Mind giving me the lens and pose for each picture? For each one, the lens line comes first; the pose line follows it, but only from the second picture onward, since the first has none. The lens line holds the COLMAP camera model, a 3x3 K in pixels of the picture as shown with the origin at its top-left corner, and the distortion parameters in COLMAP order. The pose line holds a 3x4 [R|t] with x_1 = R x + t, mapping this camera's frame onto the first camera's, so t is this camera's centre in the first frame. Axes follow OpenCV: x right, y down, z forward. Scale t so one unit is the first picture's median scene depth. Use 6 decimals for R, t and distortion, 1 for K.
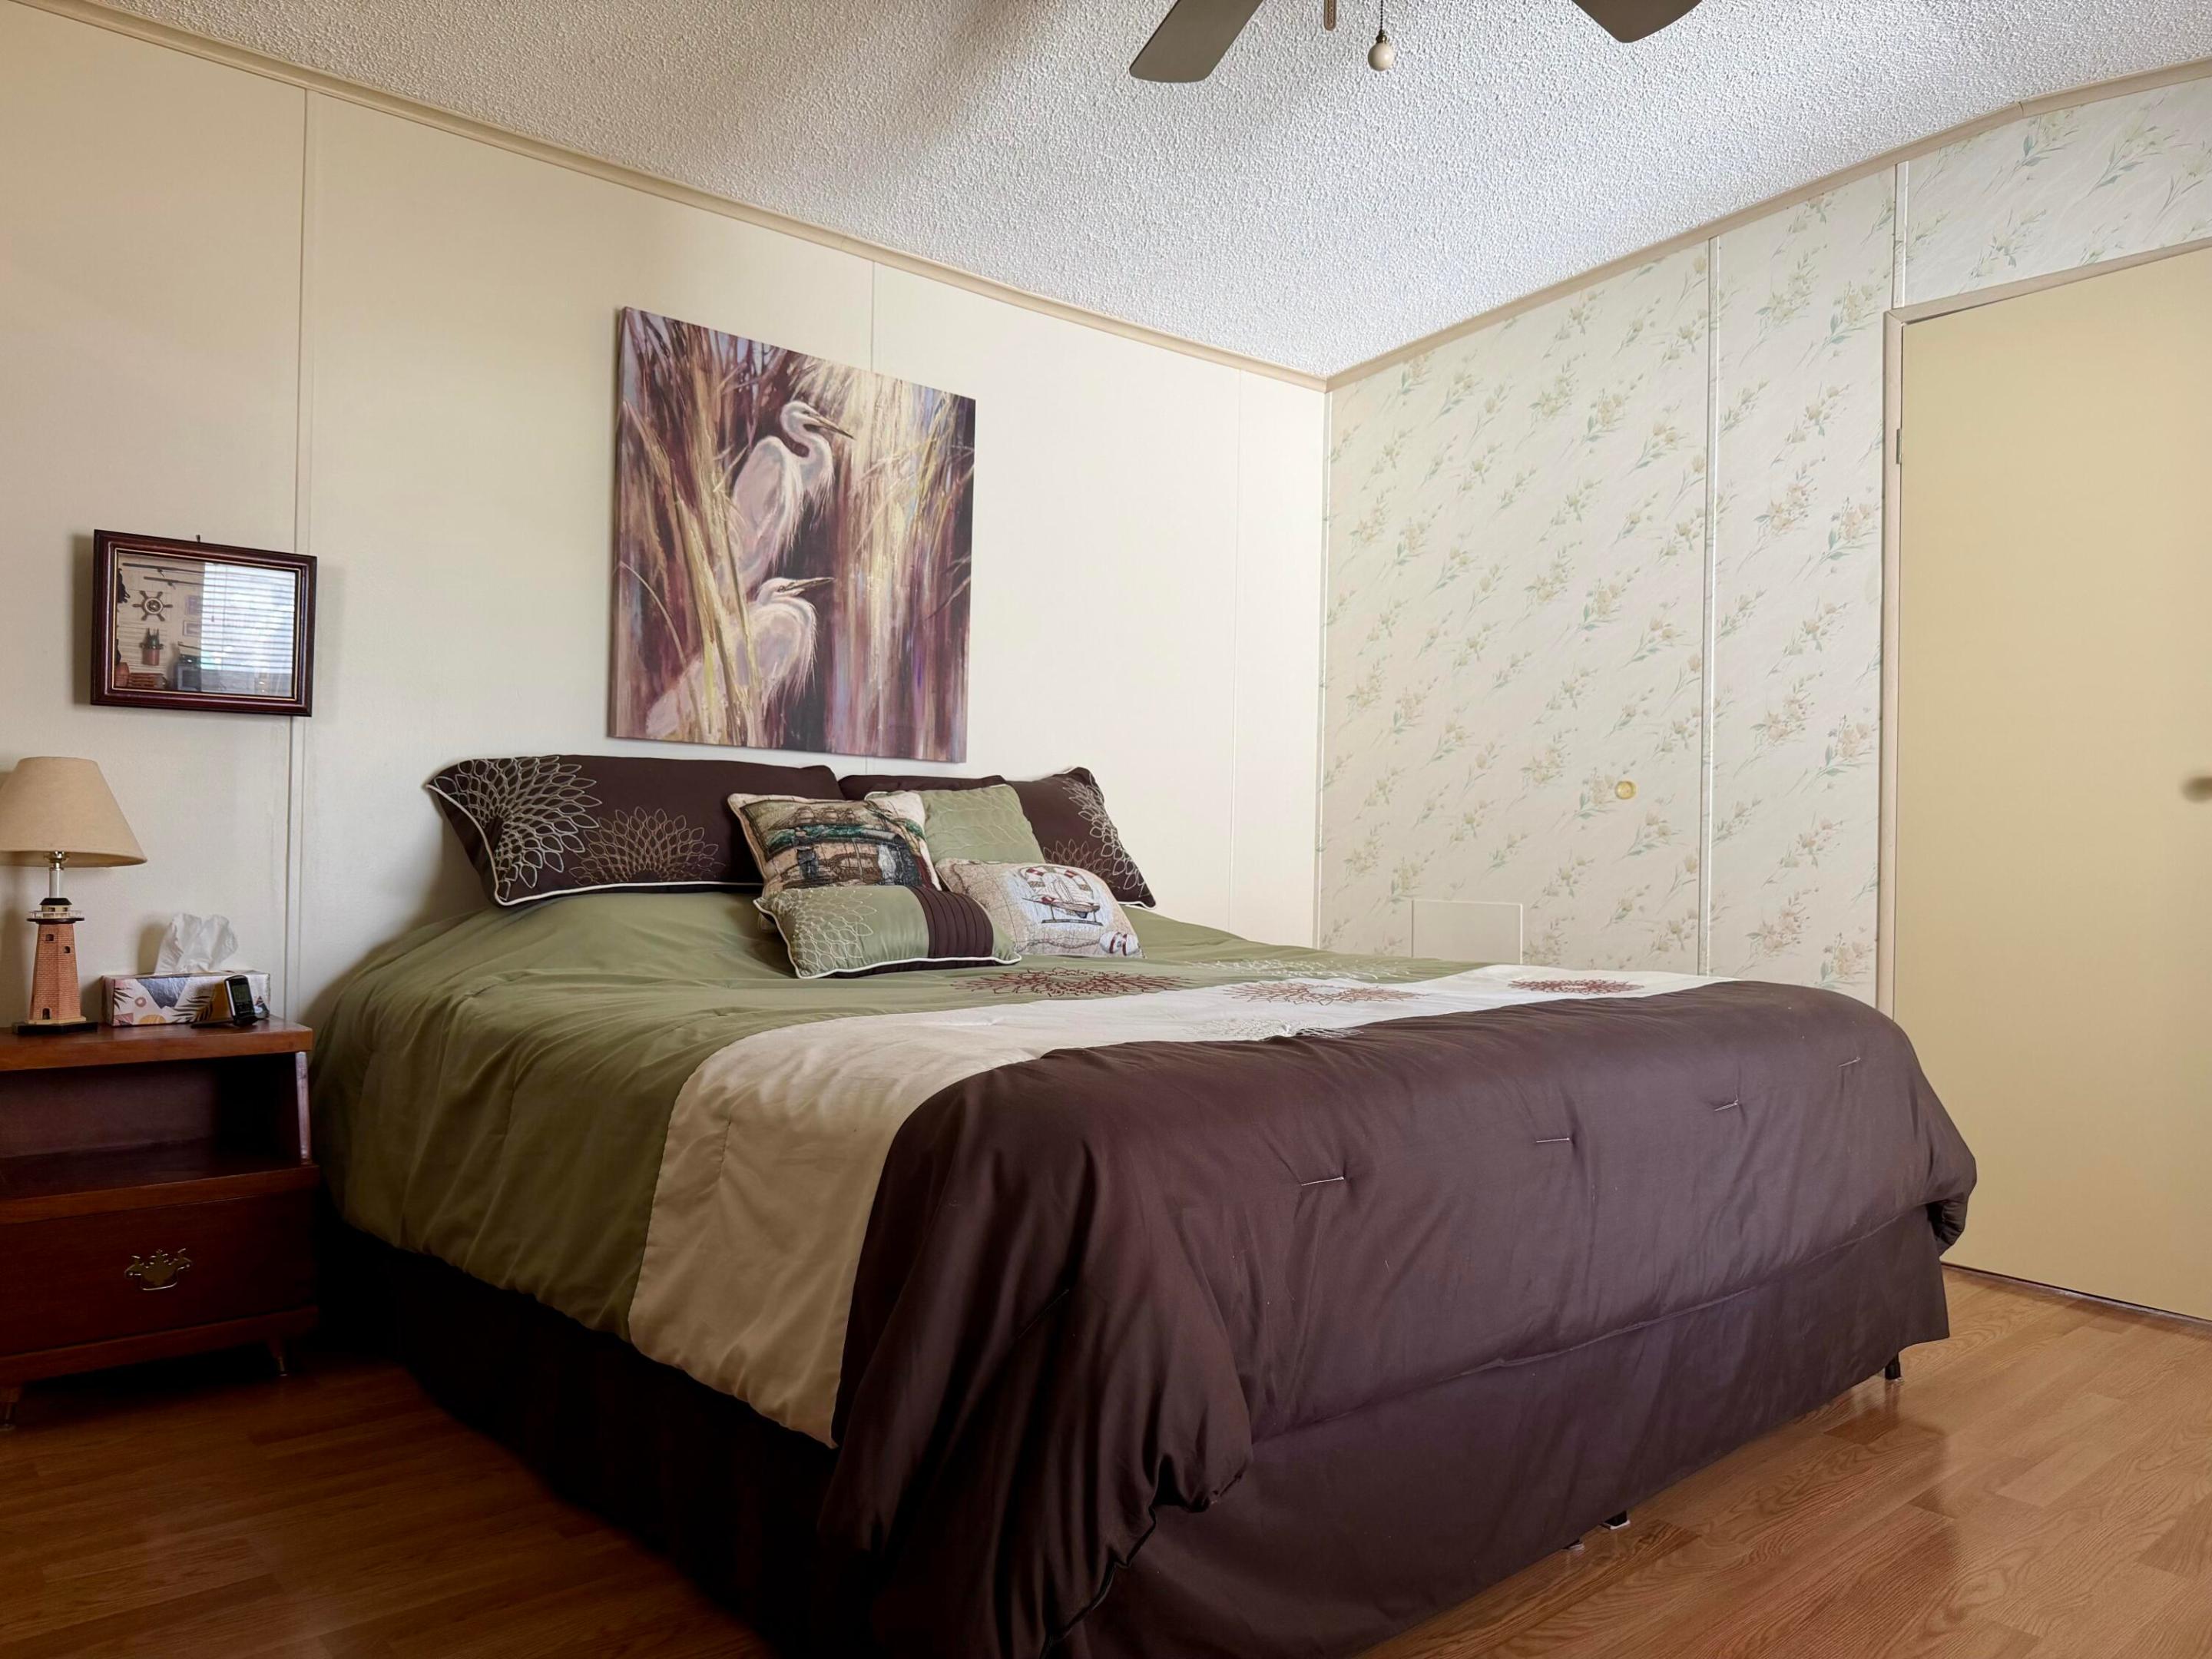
lens RADIAL K [[1557.1, 0, 1095.0], [0, 1557.1, 827.4], [0, 0, 1]] dist [0.112627, -0.173647]
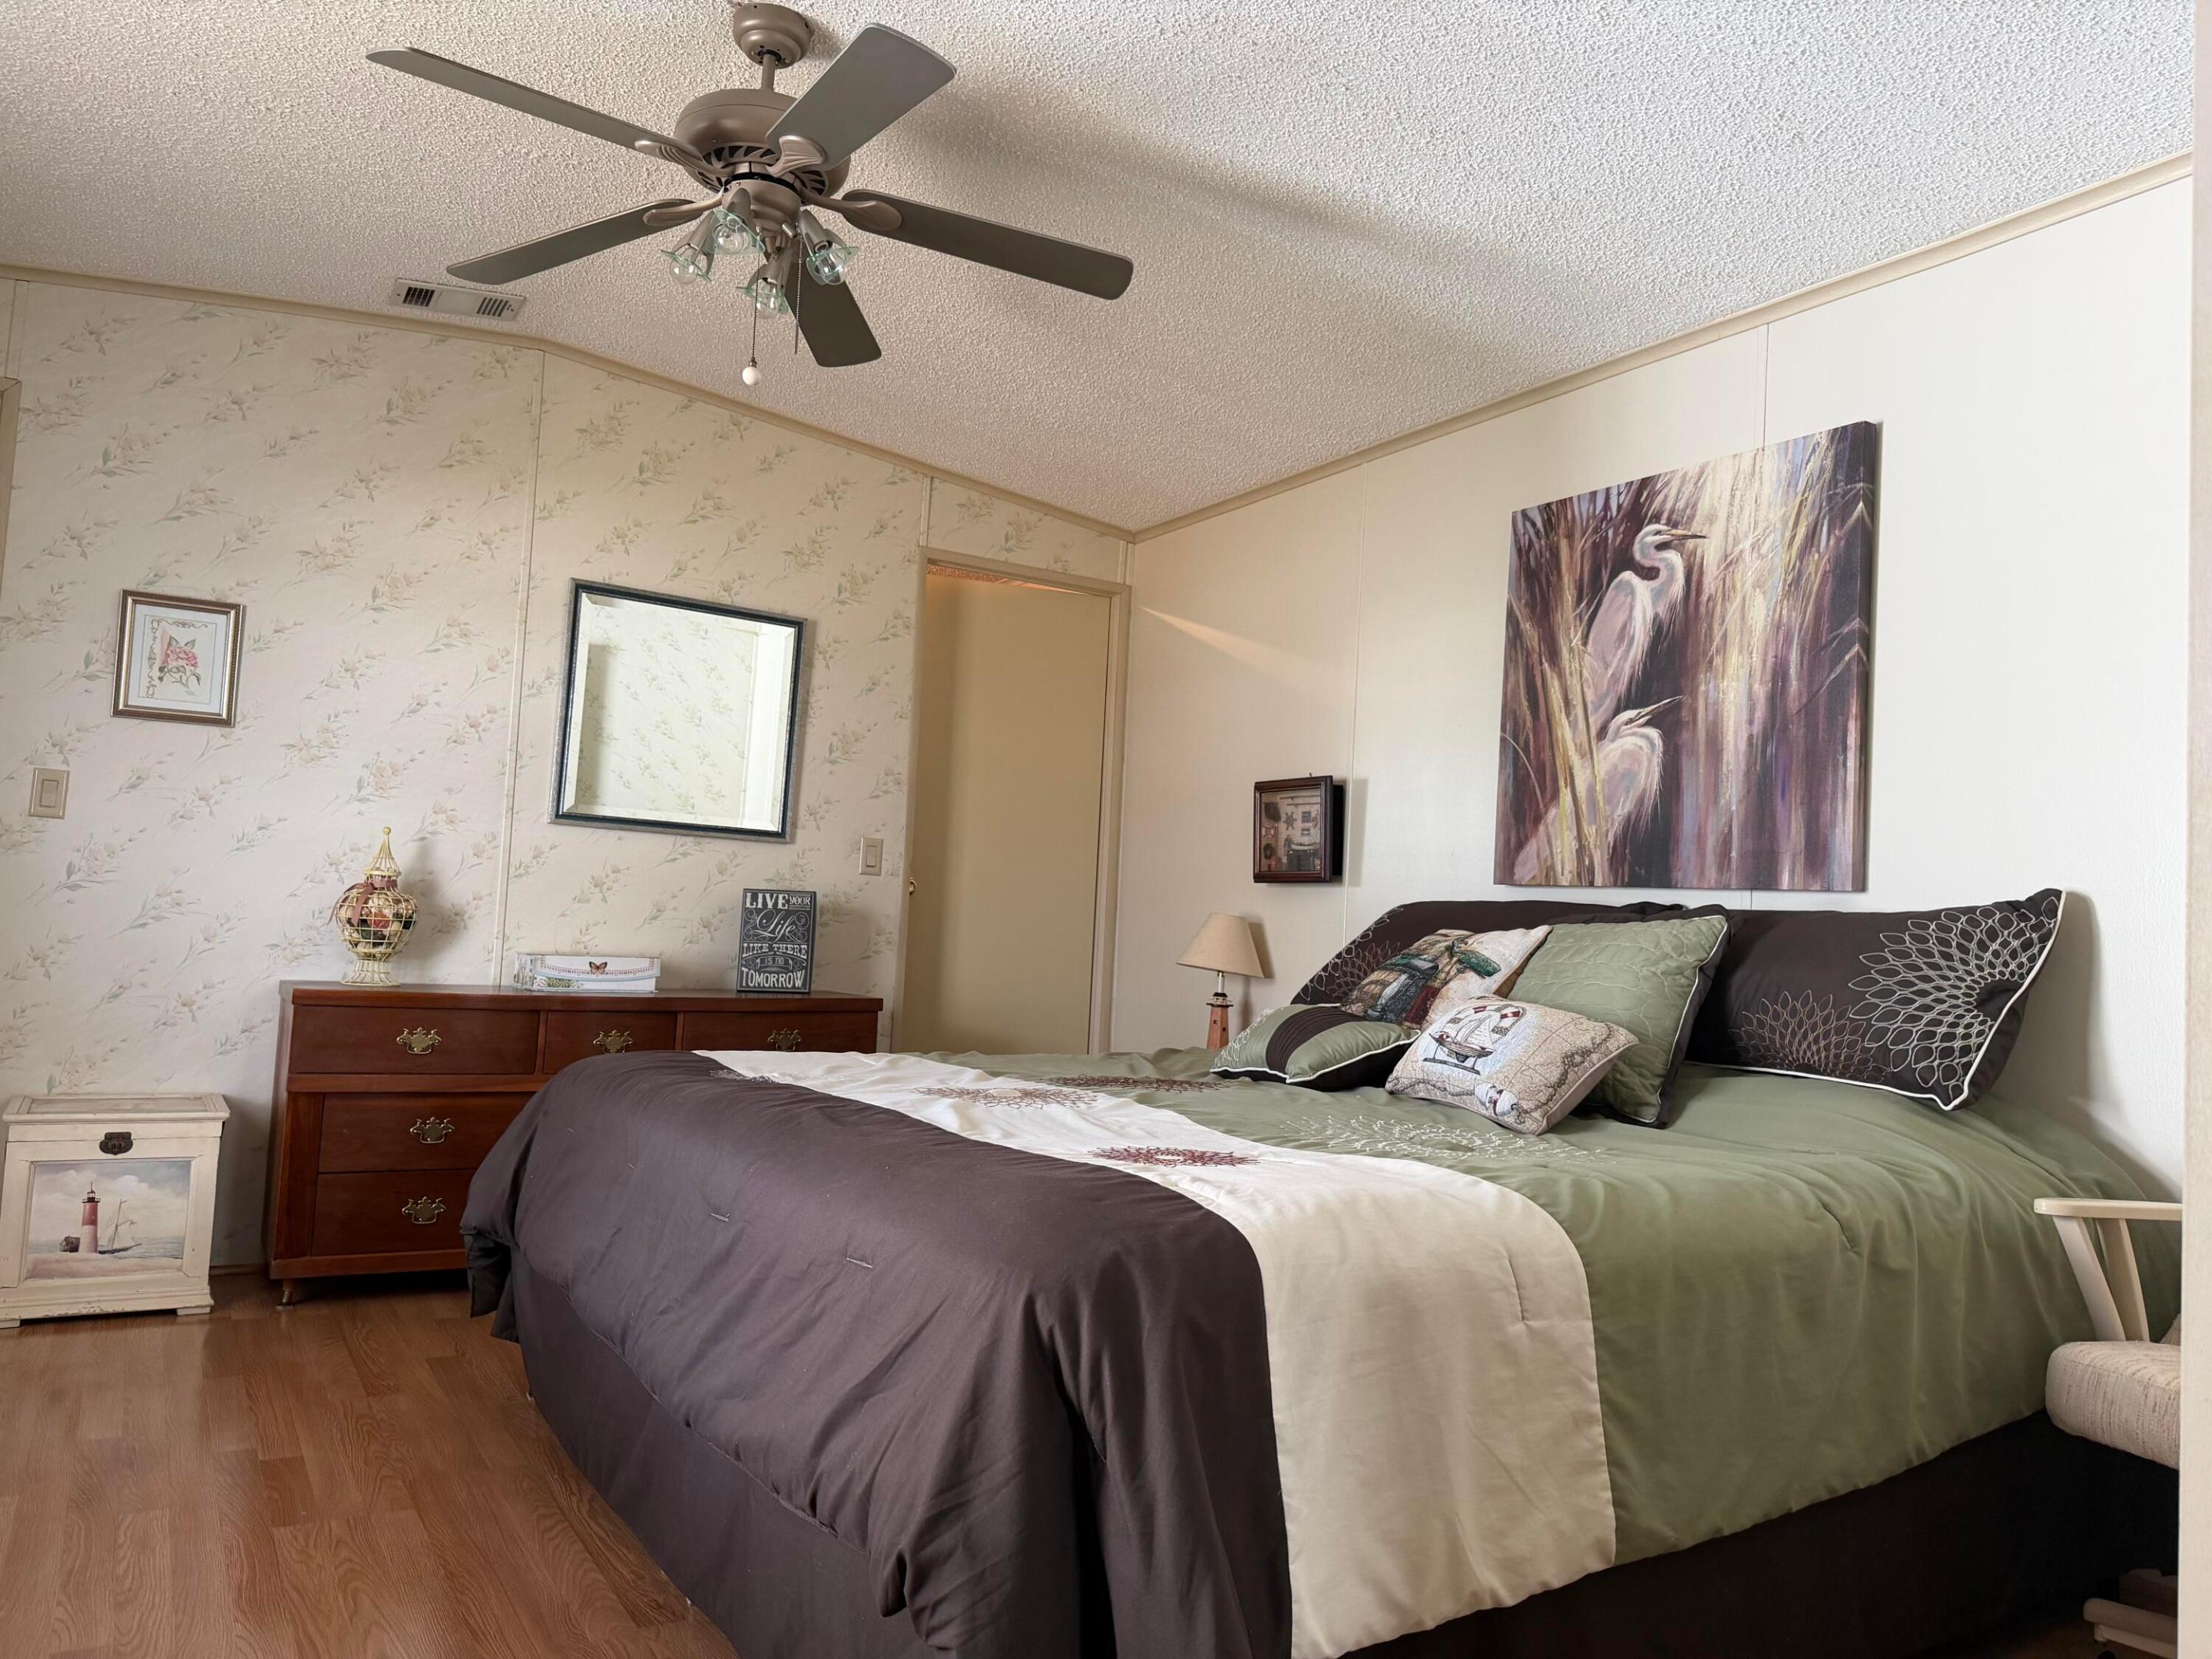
lens RADIAL K [[1557.1, 0, 1095.0], [0, 1557.1, 827.4], [0, 0, 1]] dist [0.112627, -0.173647]
pose [[-0.169968, -0.102136, -0.980142, 0.796220], [-0.058637, 0.993900, -0.093401, 0.022560], [0.983703, 0.041598, -0.174920, 0.843596]]
